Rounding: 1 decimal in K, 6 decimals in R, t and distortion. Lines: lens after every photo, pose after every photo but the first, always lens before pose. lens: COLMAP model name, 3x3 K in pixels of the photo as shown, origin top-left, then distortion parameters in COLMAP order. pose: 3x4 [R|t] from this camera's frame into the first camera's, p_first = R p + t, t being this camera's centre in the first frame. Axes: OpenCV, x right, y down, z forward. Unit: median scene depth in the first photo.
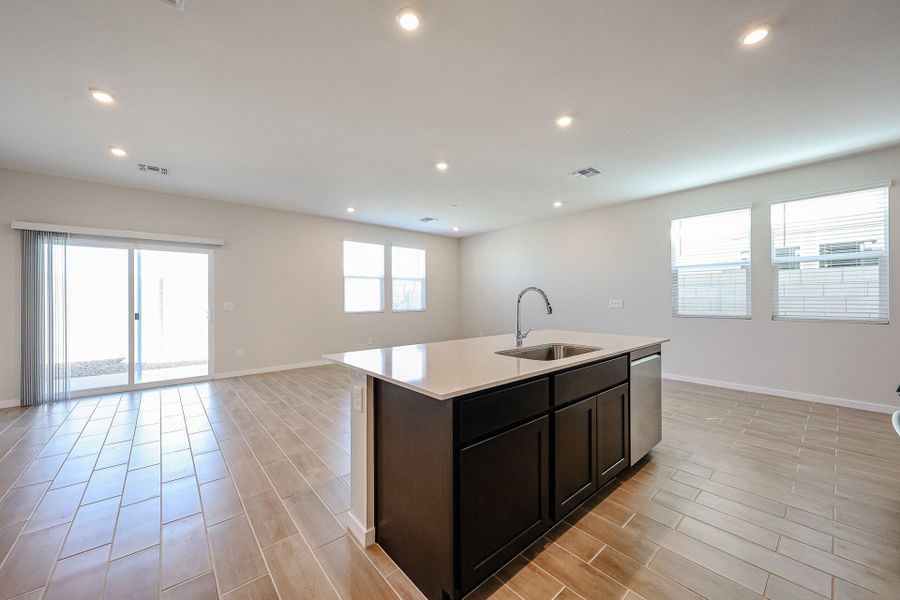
lens RADIAL K [[338.6, 0, 452.6], [0, 338.6, 297.4], [0, 0, 1]] dist [0.002767, 0.000458]
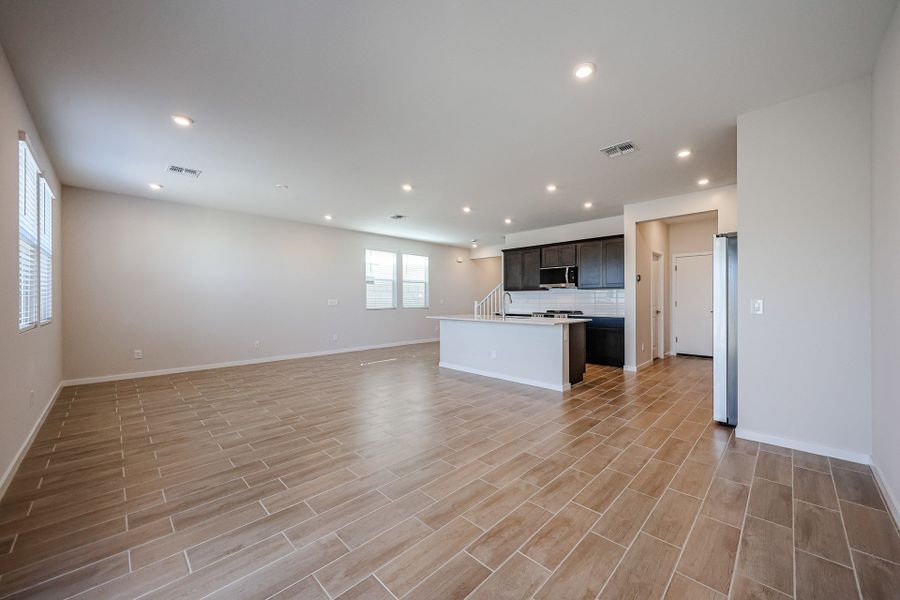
lens RADIAL K [[338.6, 0, 450.1], [0, 338.6, 299.8], [0, 0, 1]] dist [0.002767, 0.000458]
pose [[-0.077668, 0.004165, 0.996971, -0.965636], [0.000145, 0.999991, -0.004167, 0.015072], [-0.996979, -0.000179, -0.077668, 0.727239]]
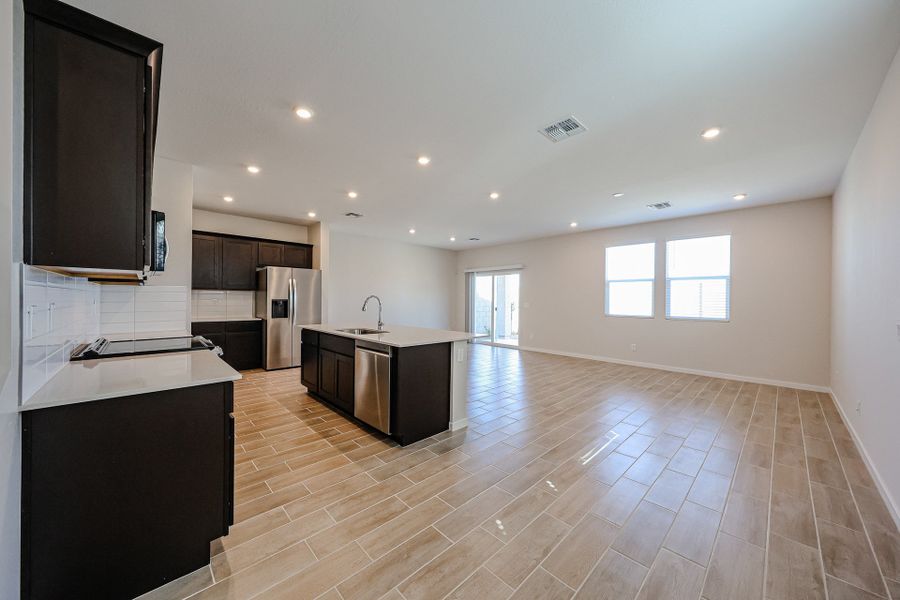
lens RADIAL K [[318.1, 0, 449.3], [0, 318.1, 300.4], [0, 0, 1]] dist [0.004028, -0.000566]
pose [[0.049138, 0.012982, -0.998708, 0.869585], [-0.006021, 0.999901, 0.012702, -0.014822], [0.998774, 0.005390, 0.049212, 0.603071]]
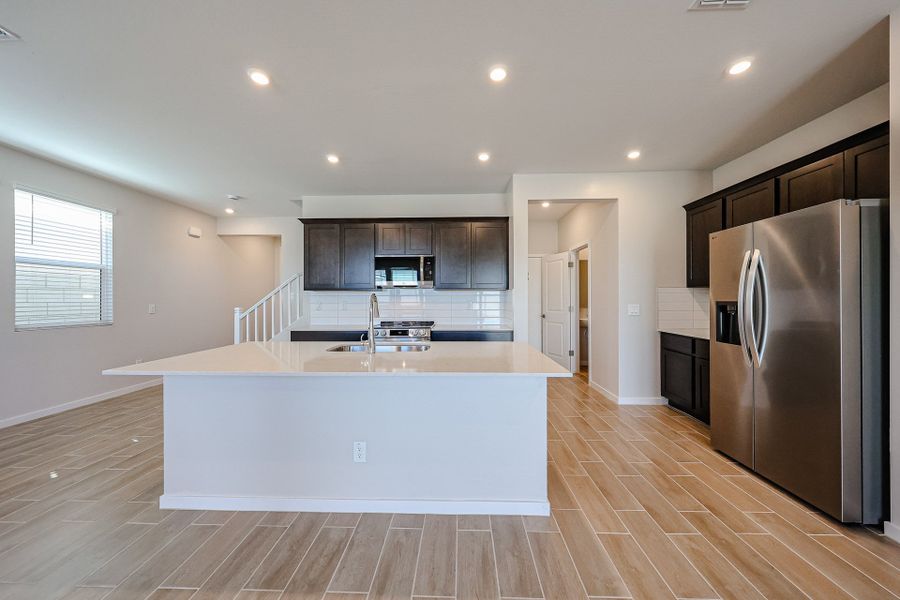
lens RADIAL K [[318.1, 0, 451.0], [0, 318.1, 300.0], [0, 0, 1]] dist [0.004028, -0.000566]
pose [[-0.740357, 0.004580, 0.672198, -0.283630], [0.003655, 0.999989, -0.002788, -0.002413], [-0.672204, 0.000393, -0.740366, 0.722991]]
